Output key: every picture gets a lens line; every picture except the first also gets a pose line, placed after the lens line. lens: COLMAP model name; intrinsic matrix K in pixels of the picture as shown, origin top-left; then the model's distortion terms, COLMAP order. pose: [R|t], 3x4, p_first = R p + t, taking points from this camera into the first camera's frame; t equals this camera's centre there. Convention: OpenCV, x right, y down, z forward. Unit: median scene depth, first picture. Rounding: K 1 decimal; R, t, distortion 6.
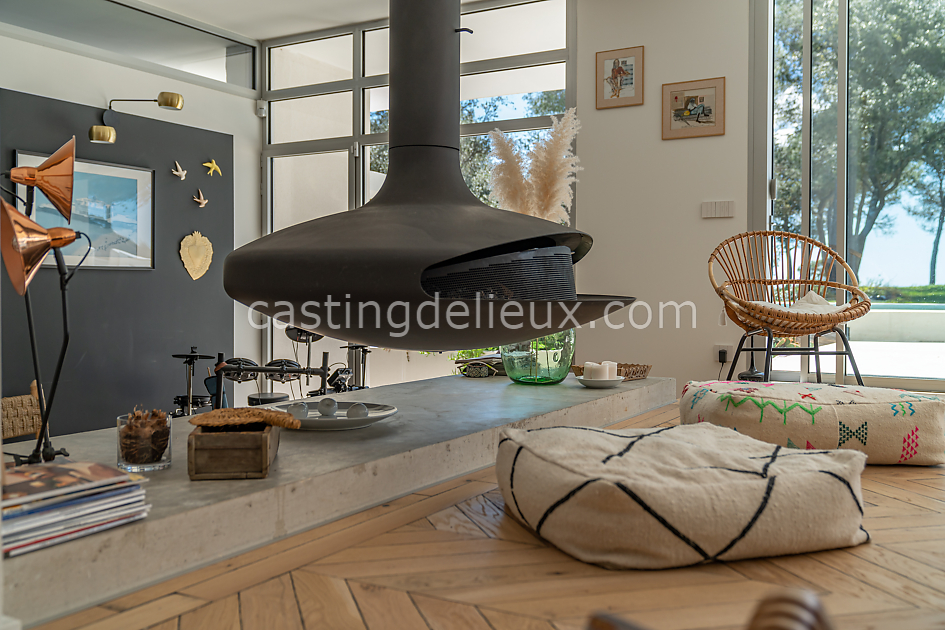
lens RADIAL K [[914.2, 0, 419.0], [0, 914.2, 300.4], [0, 0, 1]] dist [0.002797, -0.011016]
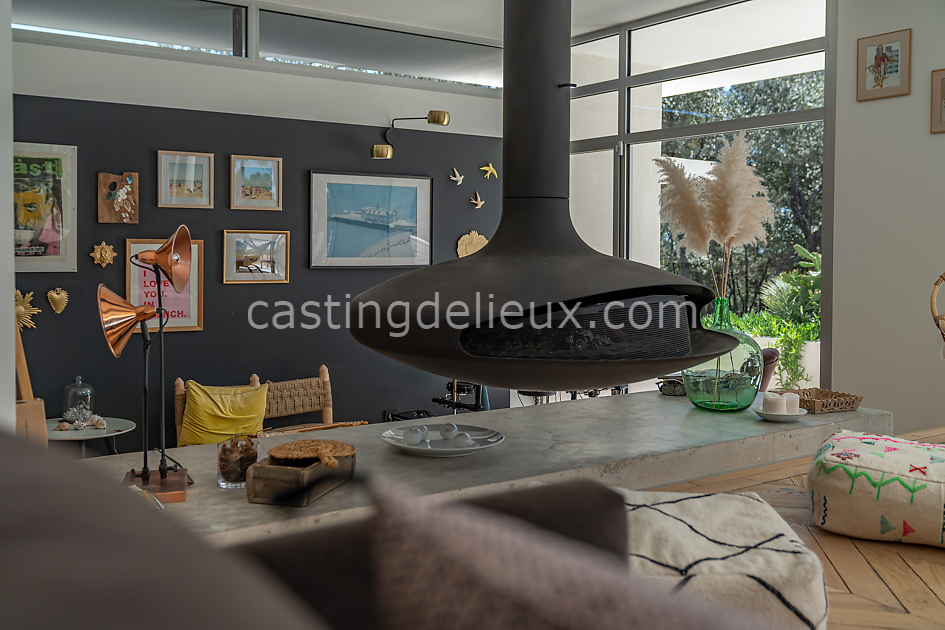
lens RADIAL K [[900.6, 0, 408.7], [0, 900.6, 265.5], [0, 0, 1]] dist [0.006493, -0.006896]
pose [[0.906217, 0.006289, -0.422765, 0.171903], [-0.003475, 0.999966, 0.007428, -0.050515], [0.422798, -0.005263, 0.906209, -0.008537]]
